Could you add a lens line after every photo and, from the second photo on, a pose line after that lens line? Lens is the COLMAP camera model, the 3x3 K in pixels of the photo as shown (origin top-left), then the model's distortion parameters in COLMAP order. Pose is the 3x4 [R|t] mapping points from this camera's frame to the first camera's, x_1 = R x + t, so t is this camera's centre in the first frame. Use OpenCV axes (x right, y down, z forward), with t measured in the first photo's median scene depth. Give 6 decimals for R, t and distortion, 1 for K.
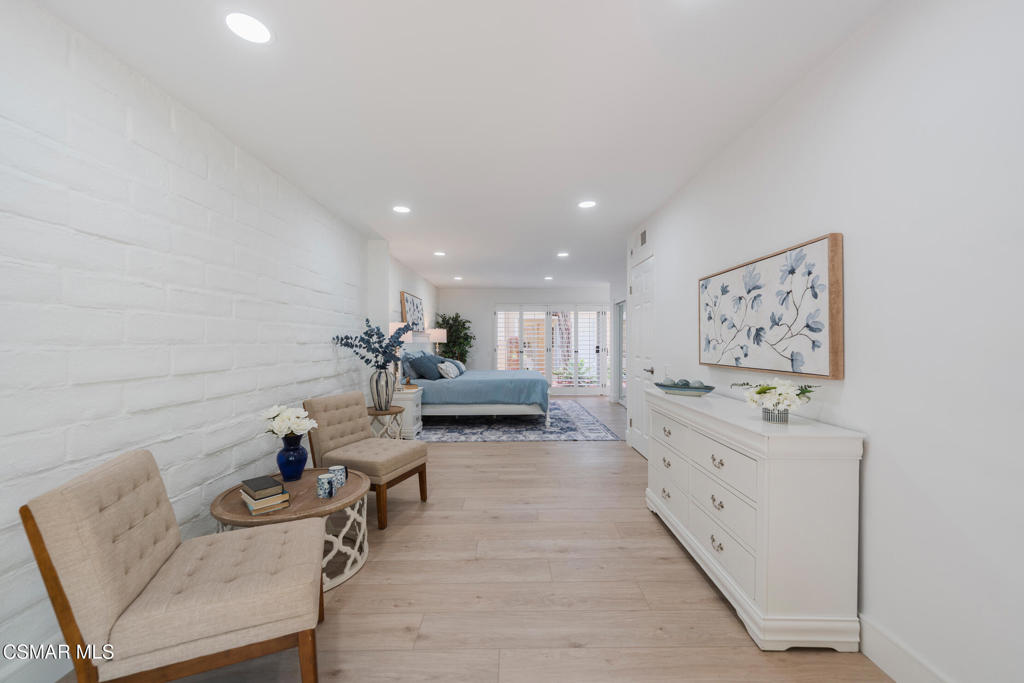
lens RADIAL K [[415.3, 0, 511.6], [0, 415.3, 344.0], [0, 0, 1]] dist [-0.003528, -0.000484]
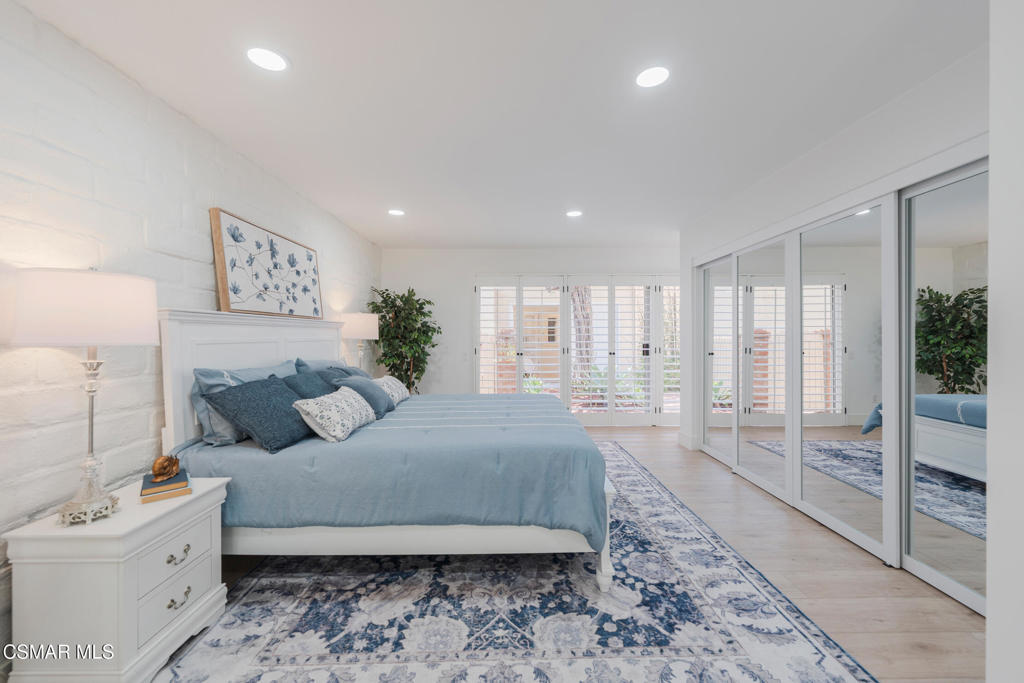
lens RADIAL K [[415.3, 0, 511.6], [0, 415.3, 341.0], [0, 0, 1]] dist [-0.003528, -0.000484]
pose [[0.999925, -0.002424, 0.012000, 0.004403], [0.002334, 0.999969, 0.007543, -0.004320], [-0.012017, -0.007514, 0.999900, 0.419546]]
